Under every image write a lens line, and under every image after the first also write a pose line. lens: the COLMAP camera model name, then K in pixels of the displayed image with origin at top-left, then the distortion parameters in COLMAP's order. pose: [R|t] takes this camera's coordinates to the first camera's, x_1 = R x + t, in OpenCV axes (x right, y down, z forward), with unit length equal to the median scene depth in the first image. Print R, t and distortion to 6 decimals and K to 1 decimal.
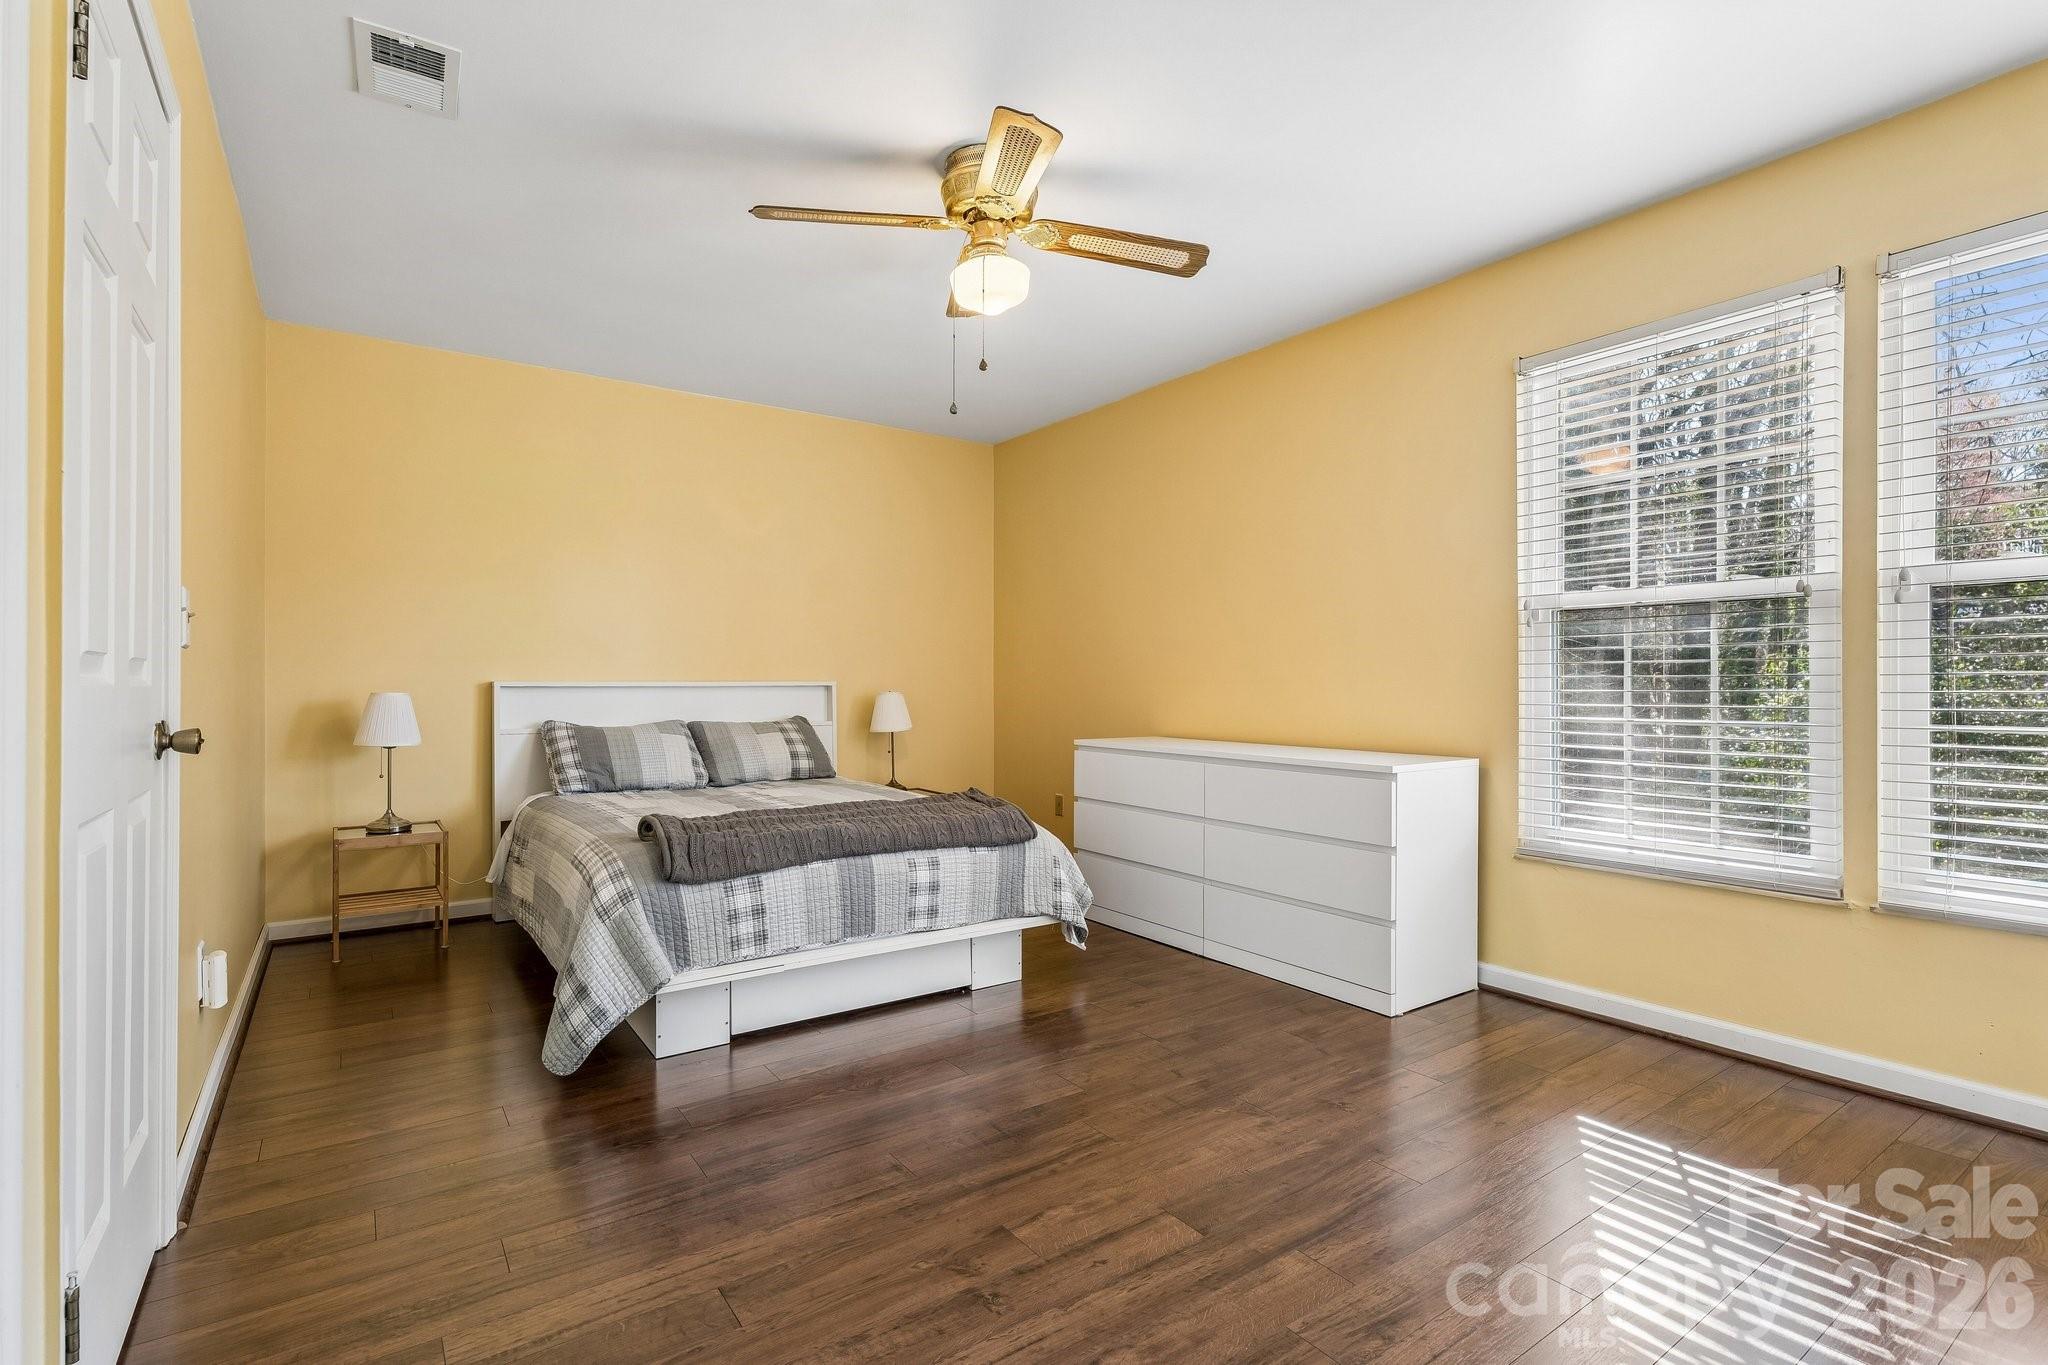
lens RADIAL K [[961.7, 0, 1030.1], [0, 961.7, 688.1], [0, 0, 1]] dist [-0.000149, 0.000601]
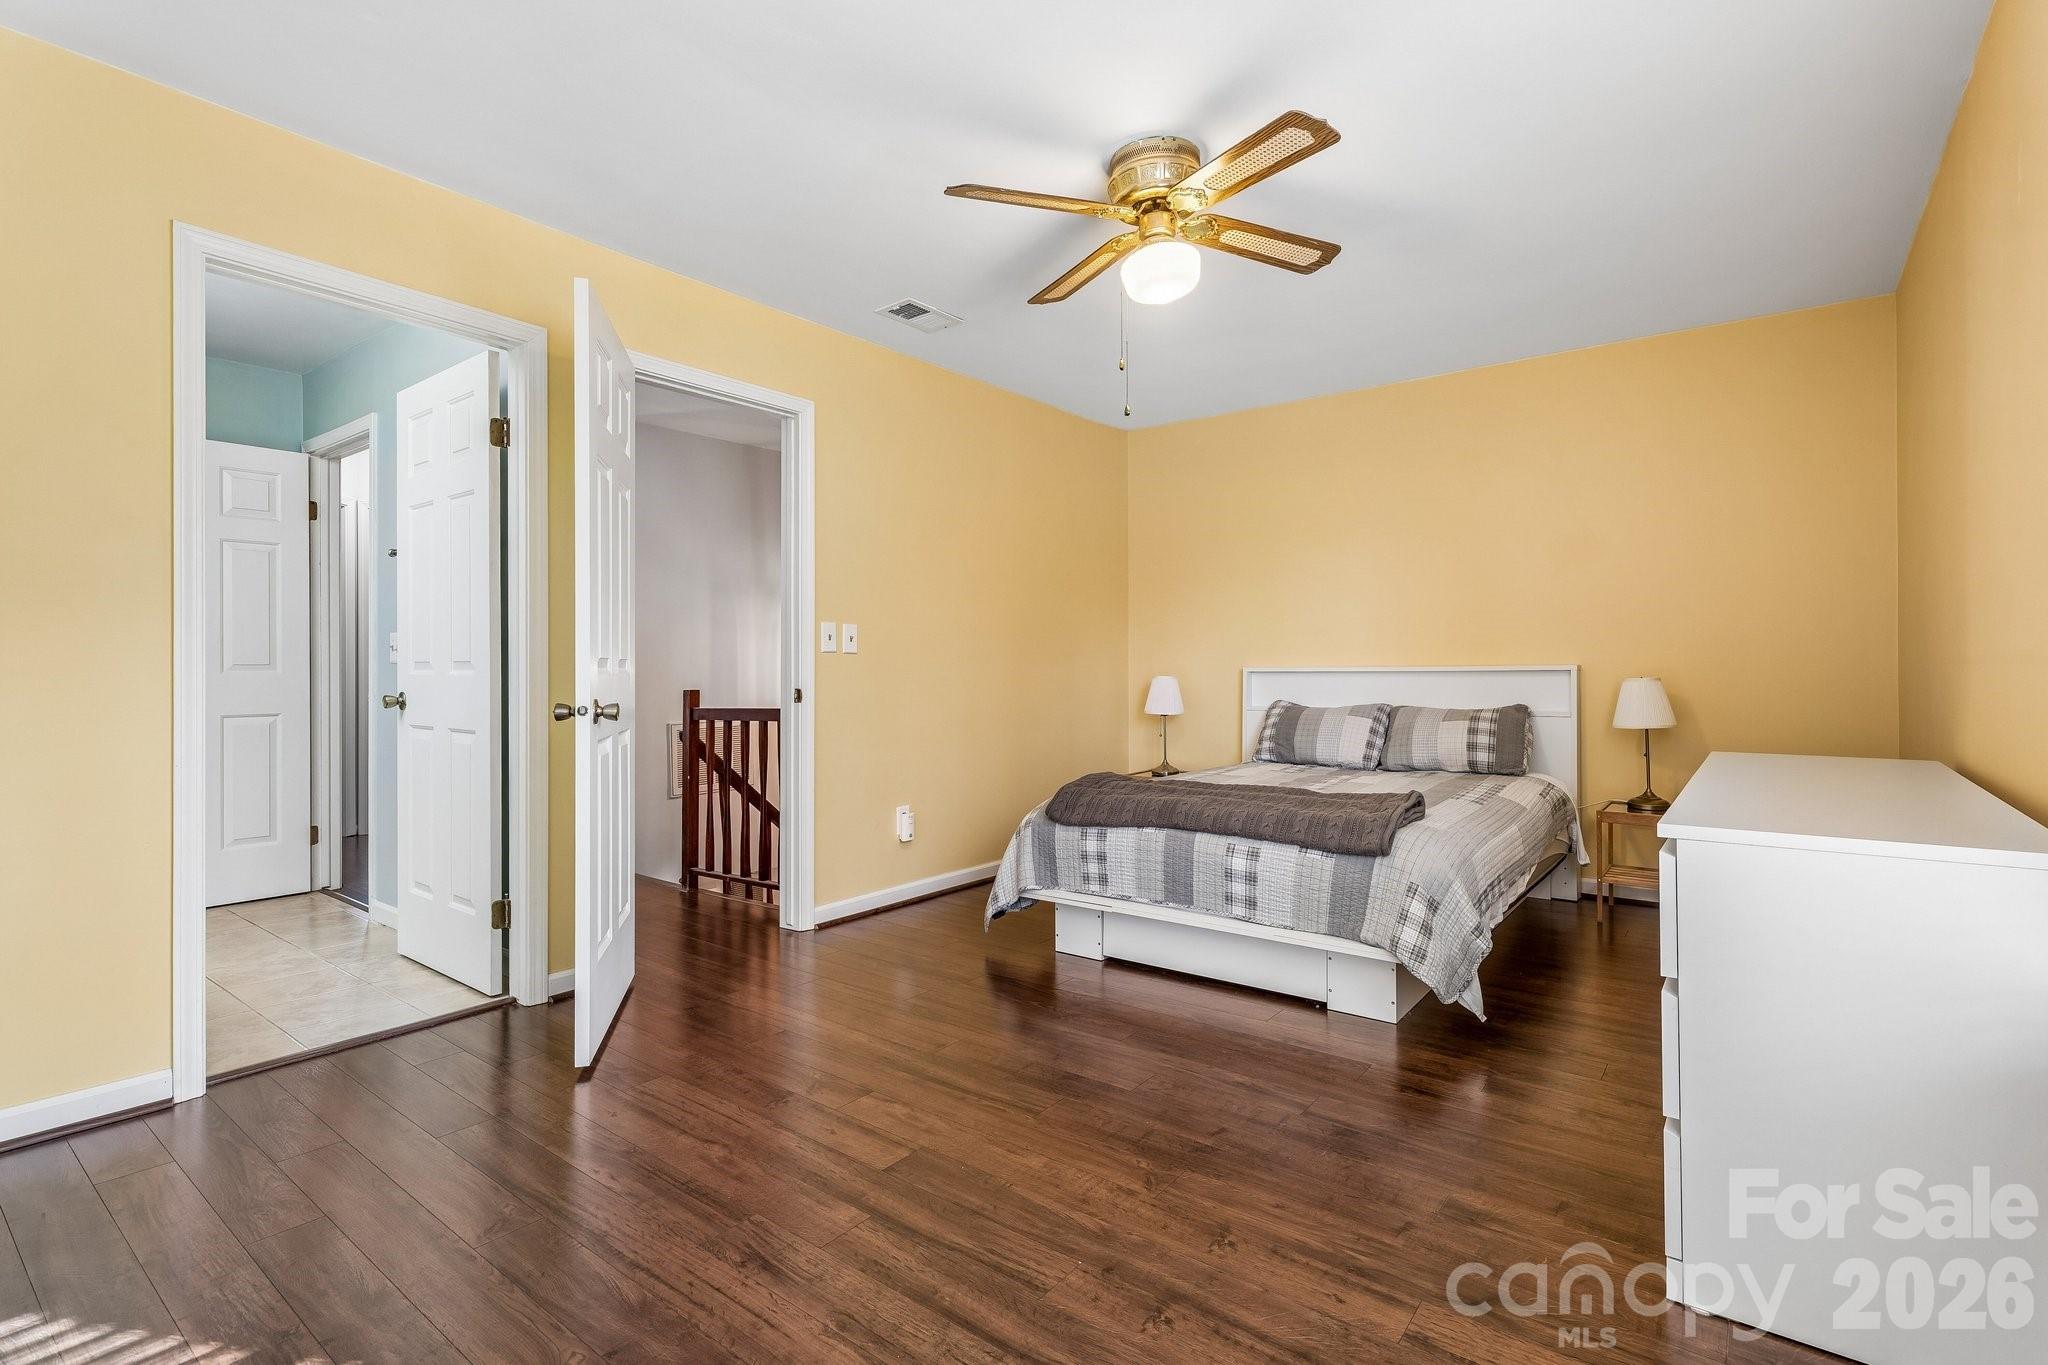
lens RADIAL K [[960.6, 0, 1025.2], [0, 960.6, 671.0], [0, 0, 1]] dist [-0.001255, 0.000070]
pose [[0.285065, -0.002333, -0.958505, 0.797970], [0.002623, 0.999995, -0.001654, -0.002182], [0.958505, -0.002043, 0.285070, 0.522386]]
